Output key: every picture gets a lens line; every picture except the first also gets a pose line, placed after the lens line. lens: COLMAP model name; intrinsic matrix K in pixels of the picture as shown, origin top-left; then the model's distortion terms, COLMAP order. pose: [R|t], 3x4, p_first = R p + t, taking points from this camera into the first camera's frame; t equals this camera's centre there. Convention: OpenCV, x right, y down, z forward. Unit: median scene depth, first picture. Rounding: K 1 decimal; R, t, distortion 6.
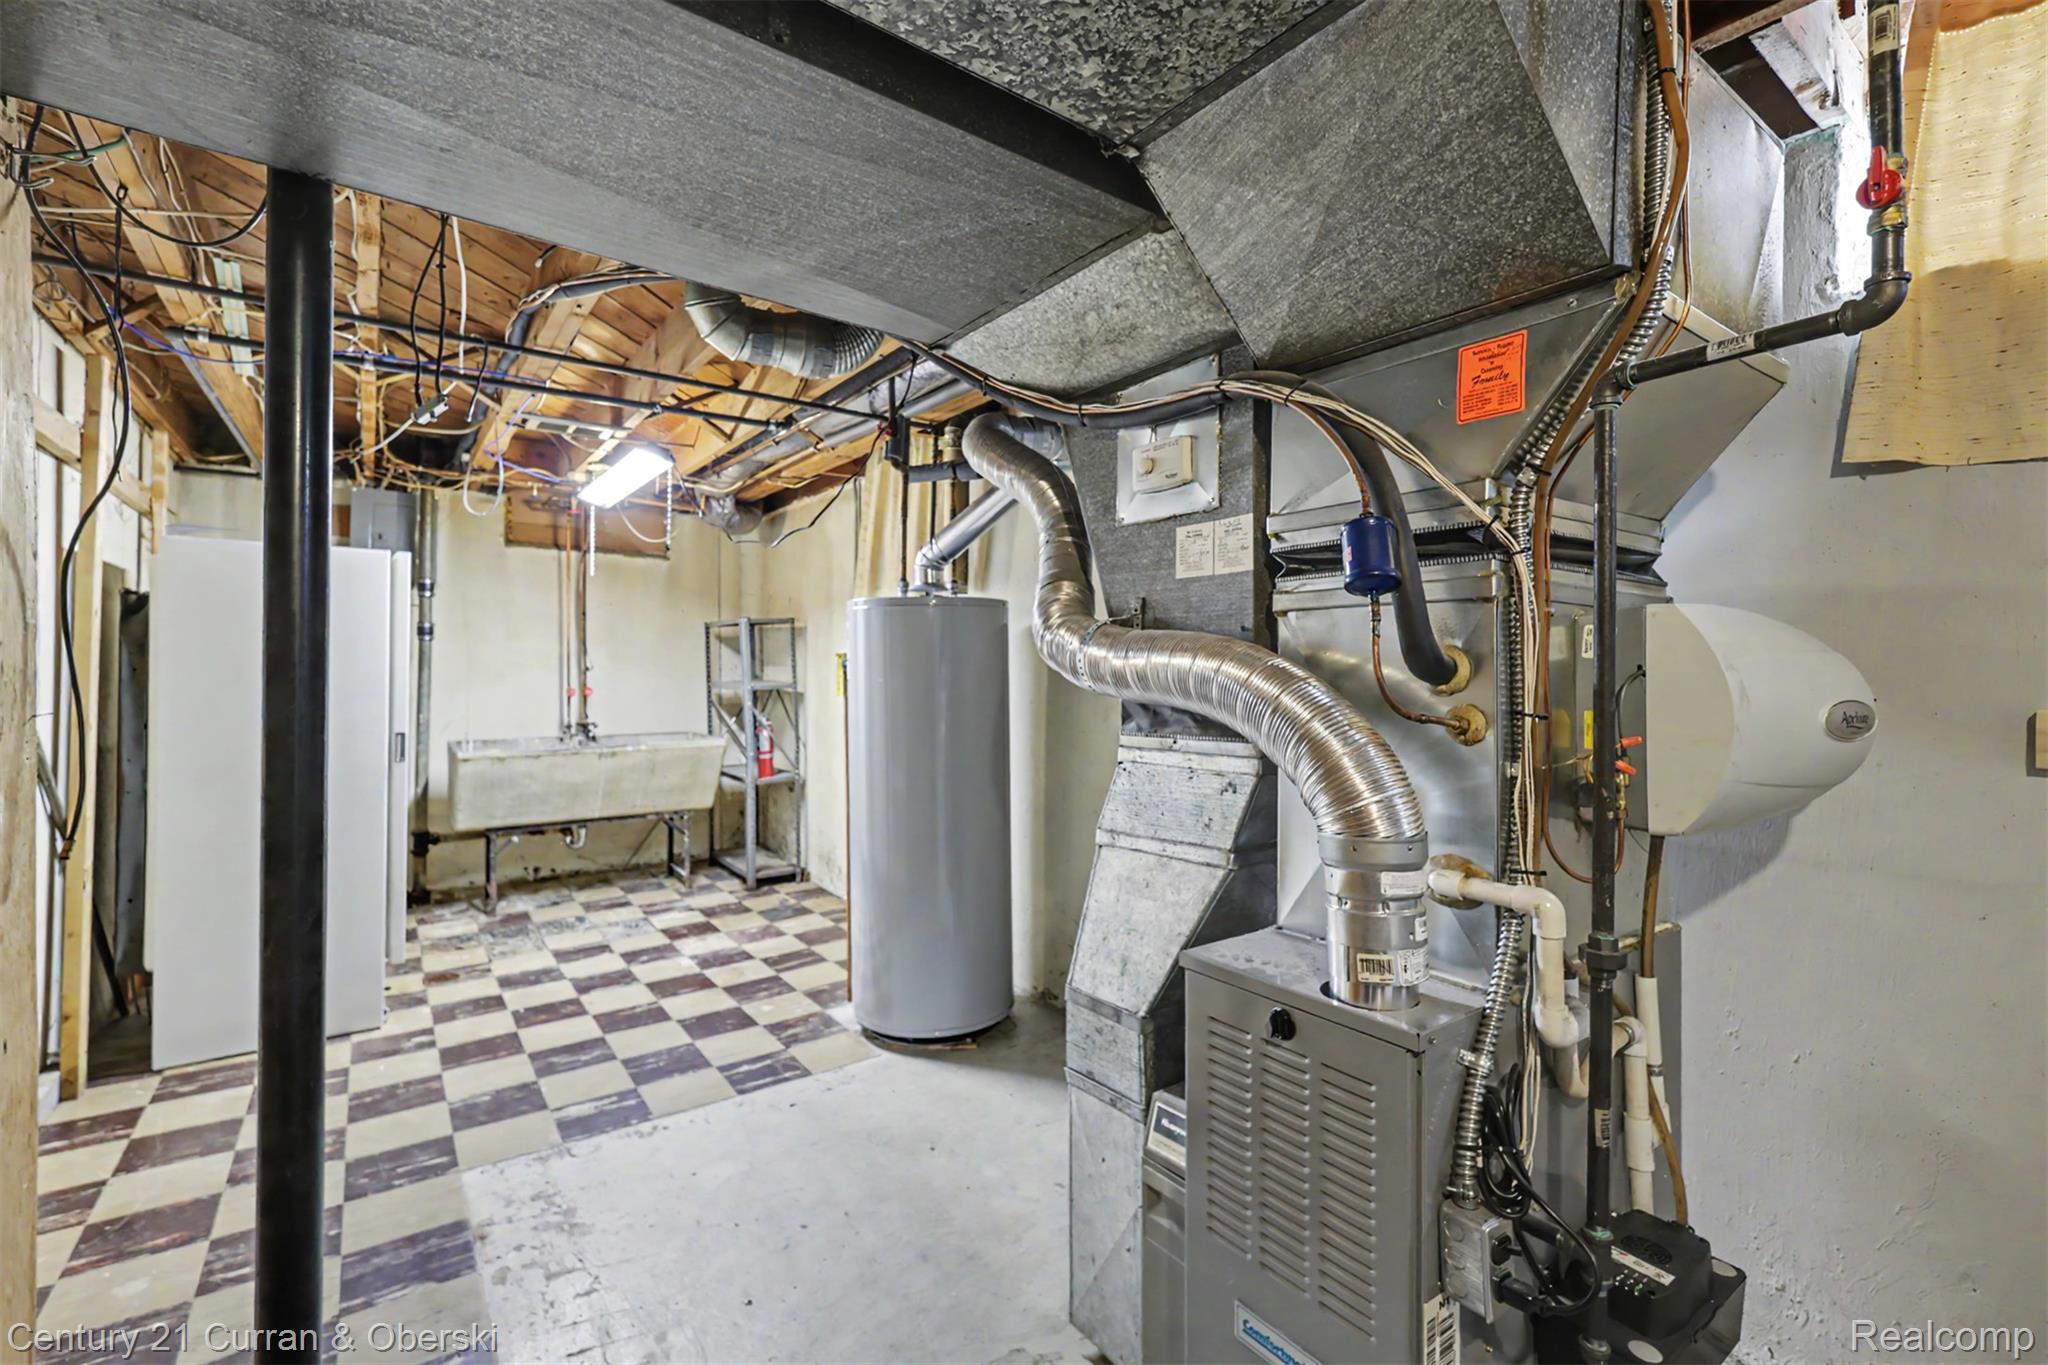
lens RADIAL K [[903.9, 0, 1026.3], [0, 903.9, 671.3], [0, 0, 1]] dist [-0.002743, -0.000515]
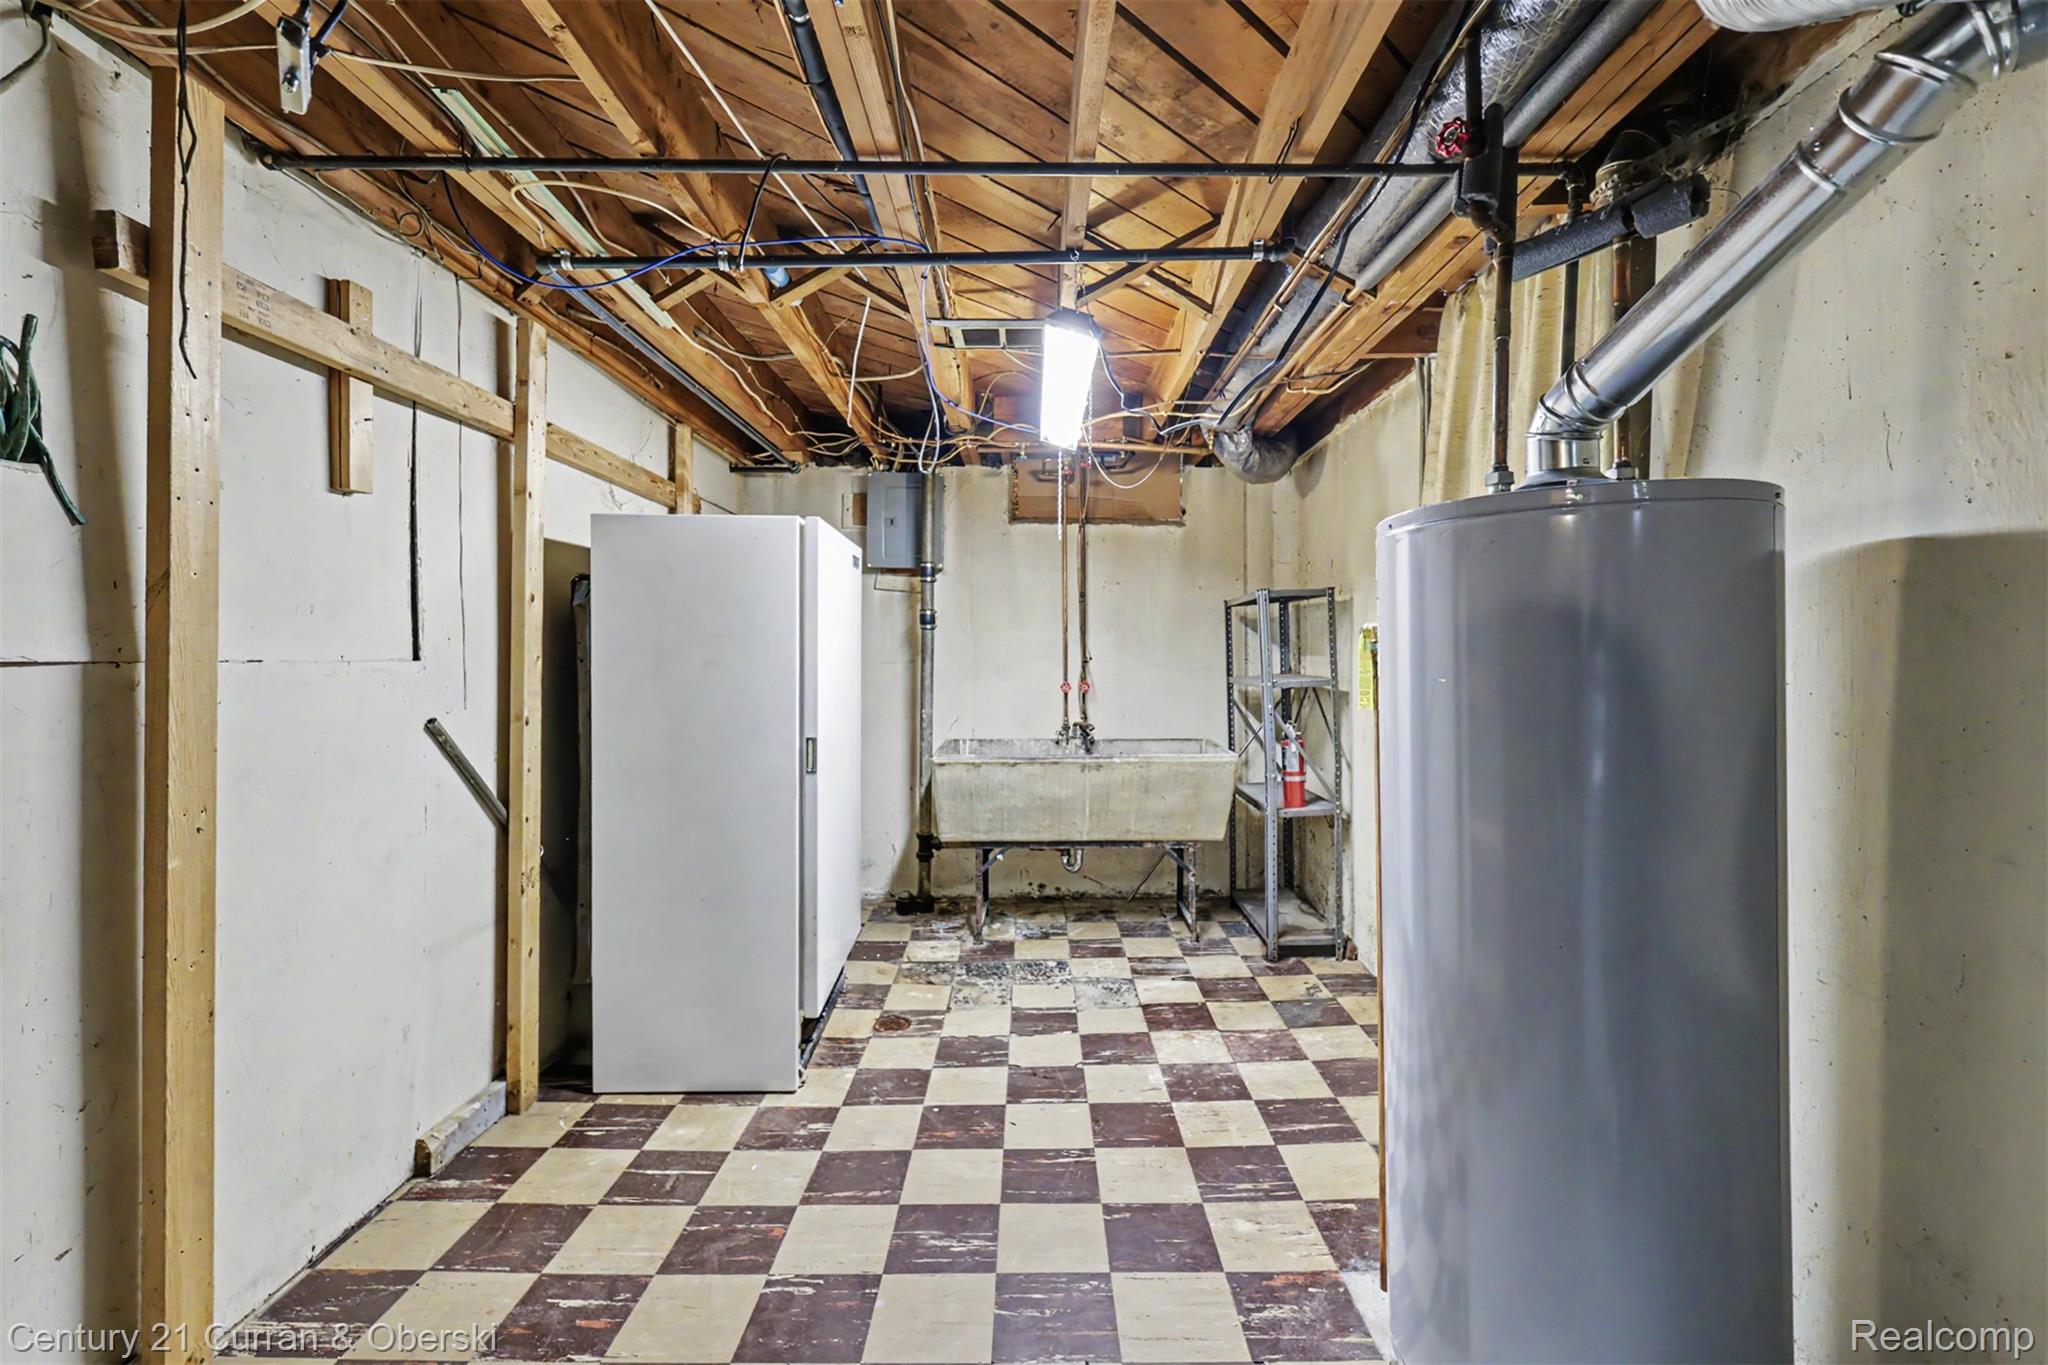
lens RADIAL K [[903.9, 0, 1029.8], [0, 903.9, 668.3], [0, 0, 1]] dist [-0.002743, -0.000515]
pose [[0.812301, 0.002507, -0.583233, -0.040706], [0.000260, 0.999989, 0.004660, 0.001487], [0.583239, -0.003937, 0.812291, 0.319582]]
